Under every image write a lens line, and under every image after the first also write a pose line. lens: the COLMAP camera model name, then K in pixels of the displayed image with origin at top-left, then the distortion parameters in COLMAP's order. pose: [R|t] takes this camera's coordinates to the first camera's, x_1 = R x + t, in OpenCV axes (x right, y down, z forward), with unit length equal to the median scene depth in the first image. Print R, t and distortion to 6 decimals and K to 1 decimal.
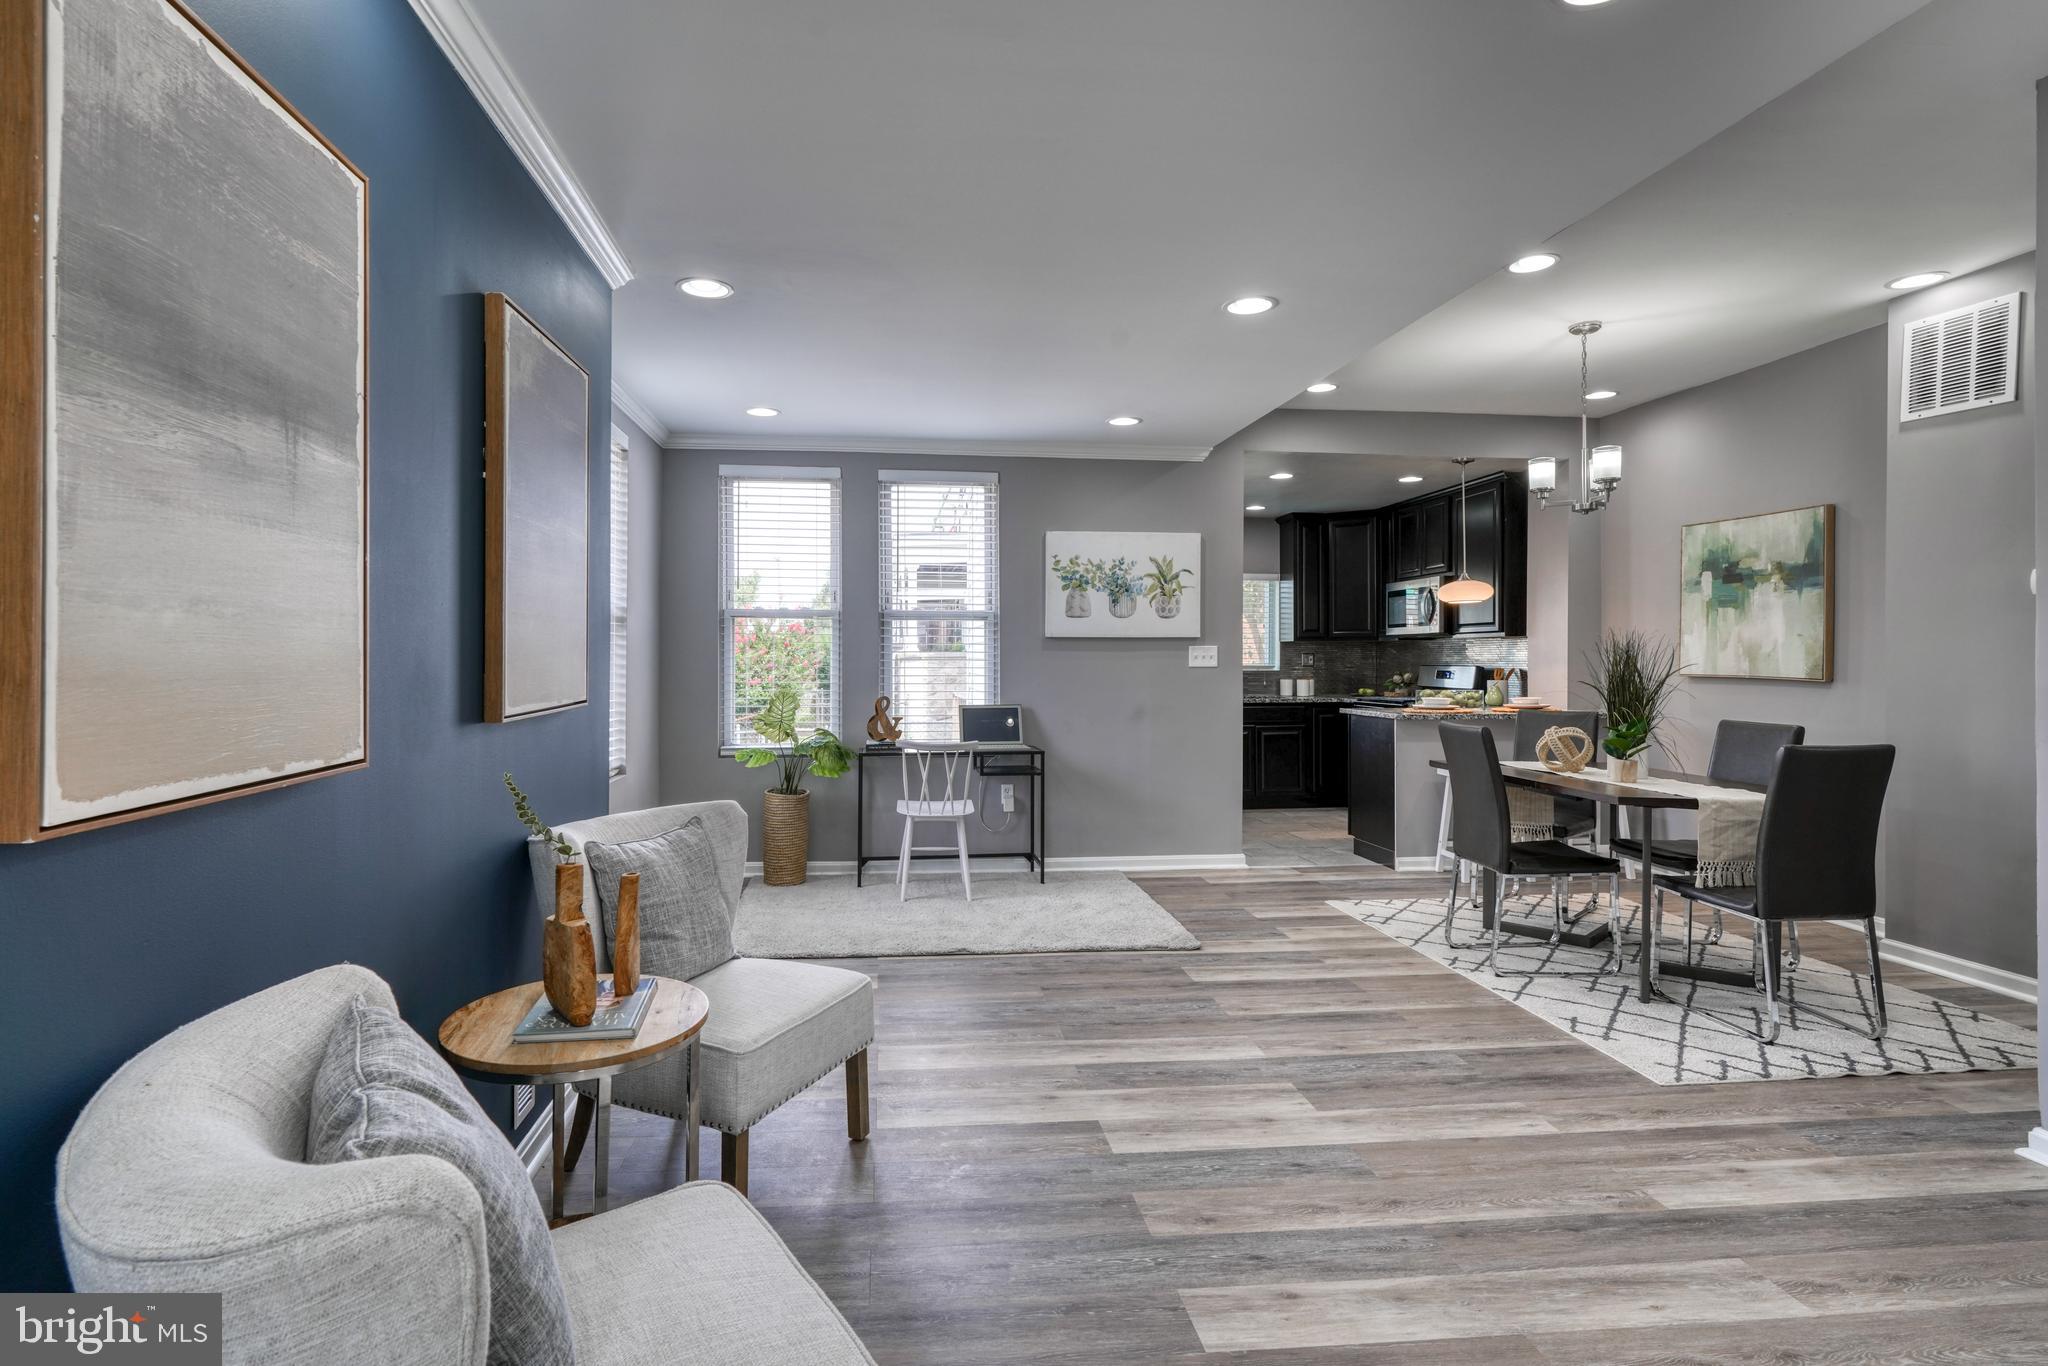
lens RADIAL K [[985.4, 0, 982.4], [0, 985.4, 660.5], [0, 0, 1]] dist [-0.003683, 0.002415]
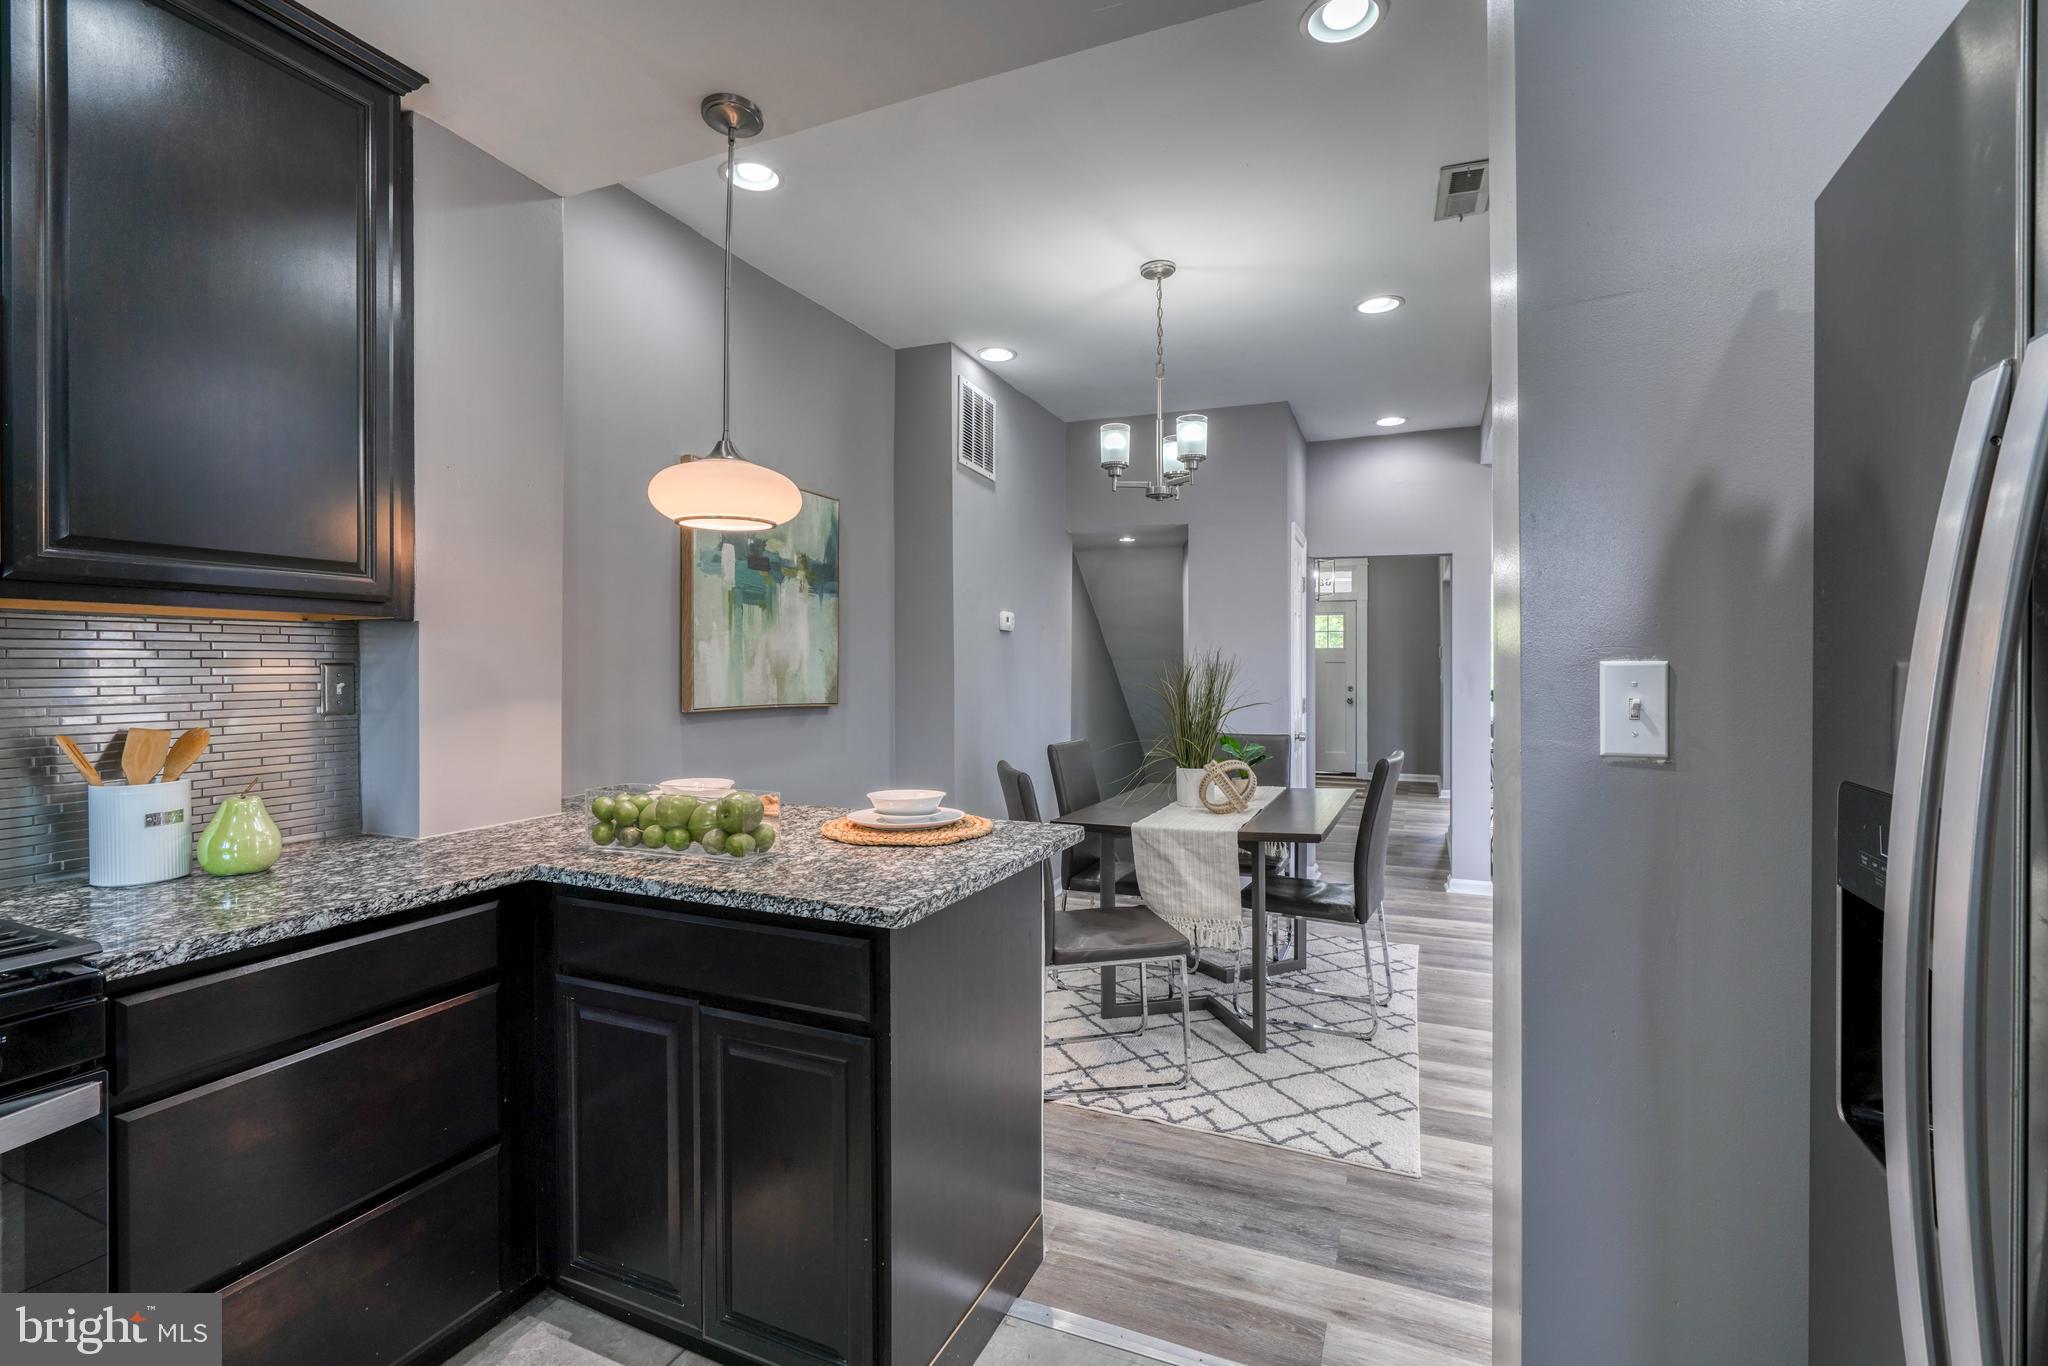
lens RADIAL K [[931.1, 0, 1014.4], [0, 931.1, 671.9], [0, 0, 1]] dist [-0.010326, 0.005944]
pose [[-0.867172, -0.000672, 0.498008, 0.276841], [0.002744, 0.999977, 0.006127, -0.011317], [-0.498001, 0.006680, -0.867151, 1.418564]]
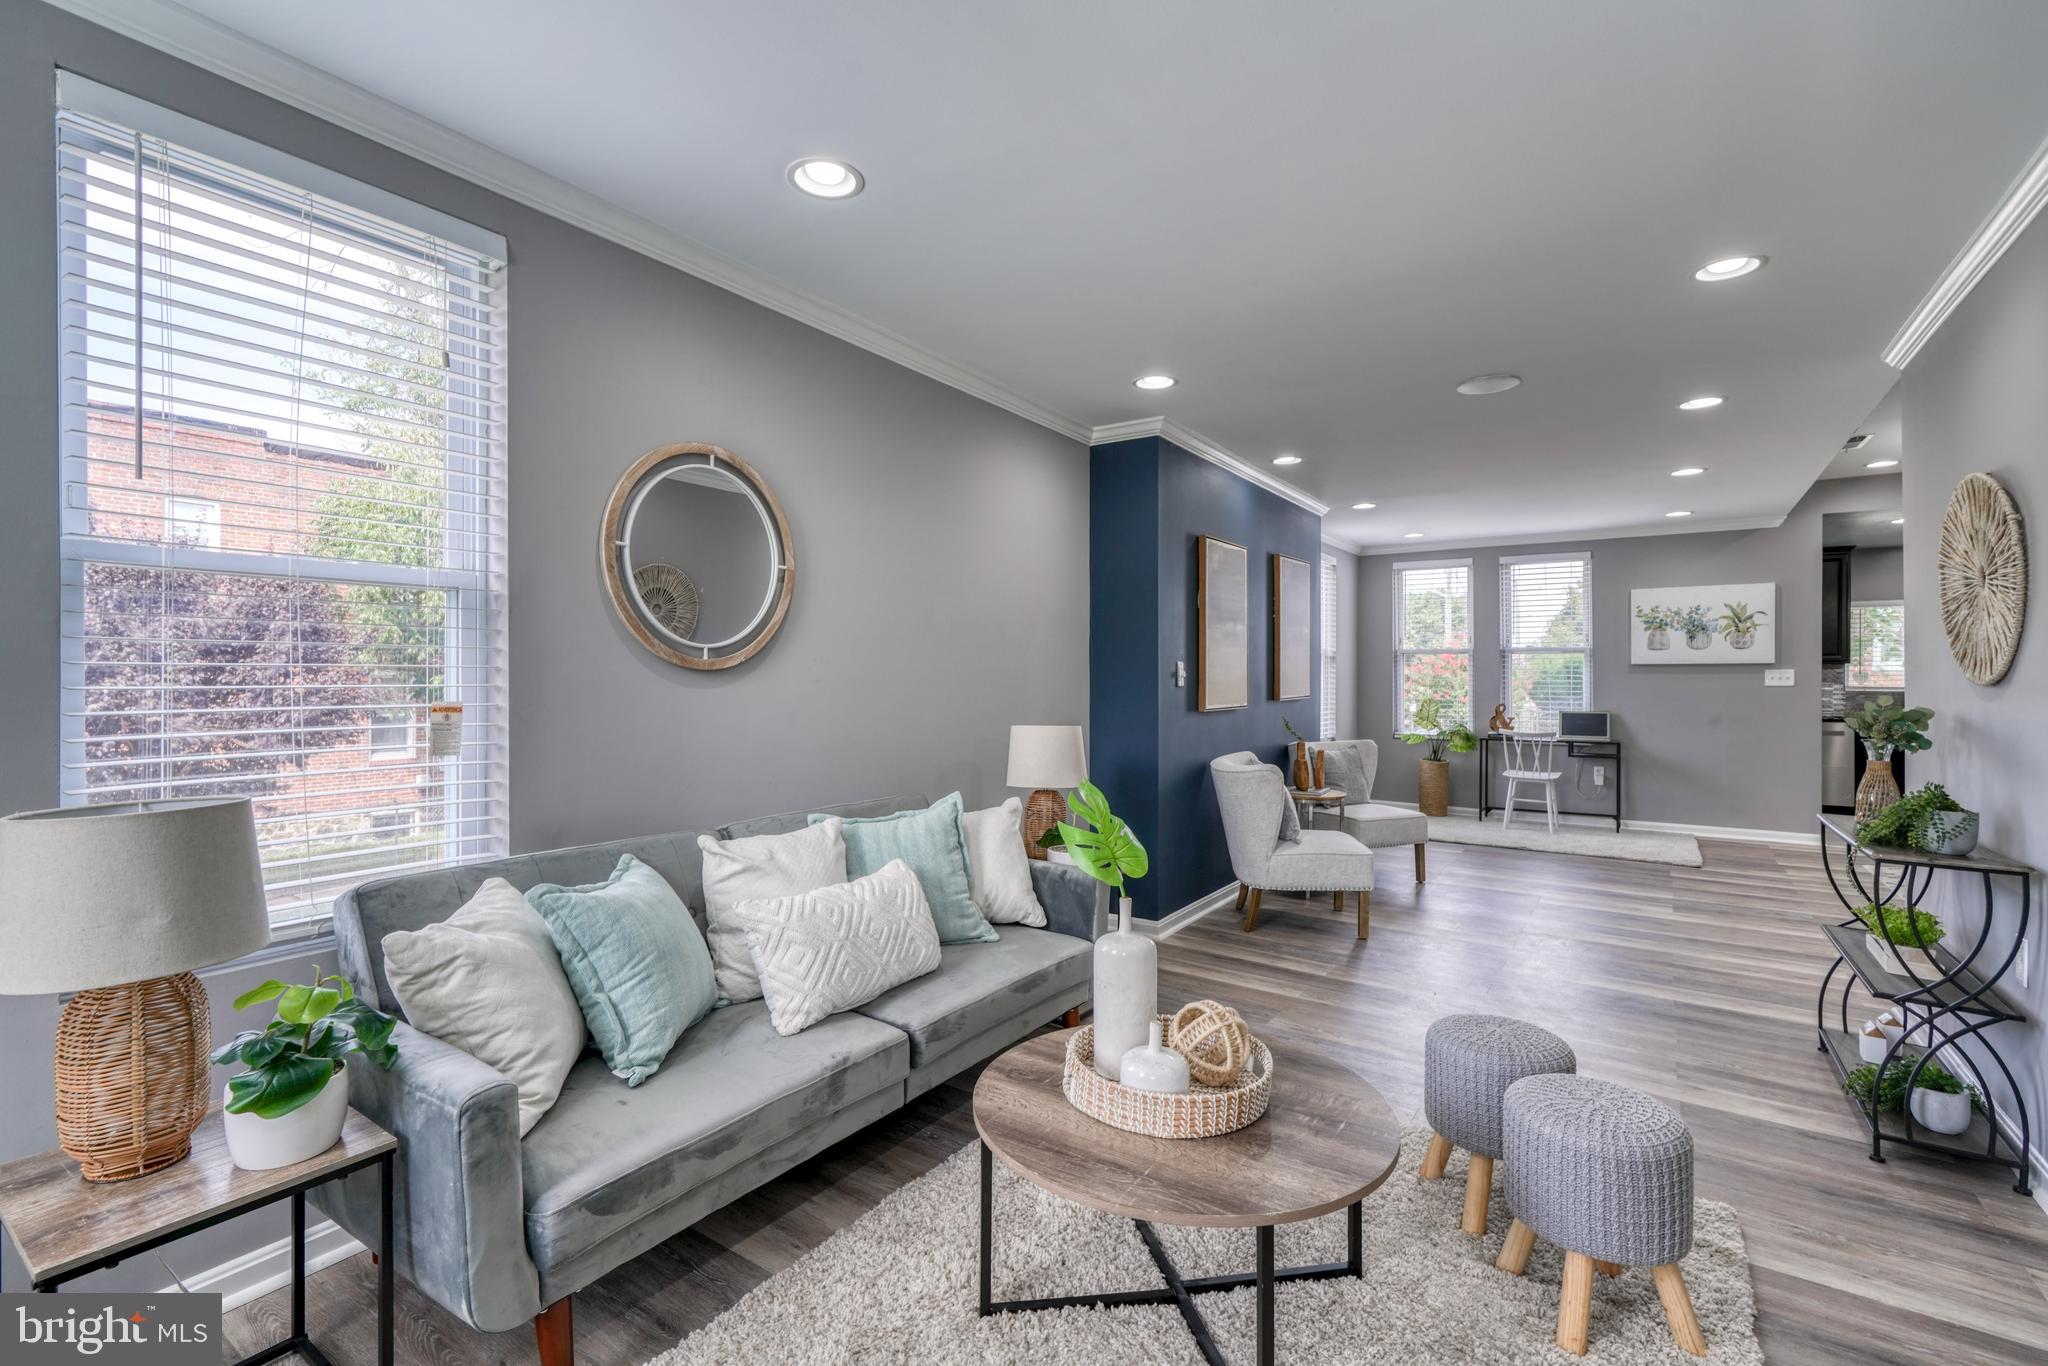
lens RADIAL K [[931.1, 0, 1025.6], [0, 931.1, 676.5], [0, 0, 1]] dist [-0.010326, 0.005944]
pose [[0.765785, -0.001236, -0.643095, 0.274803], [-0.001584, 0.999991, -0.003808, 0.000135], [0.643094, 0.003934, 0.765777, -0.619809]]
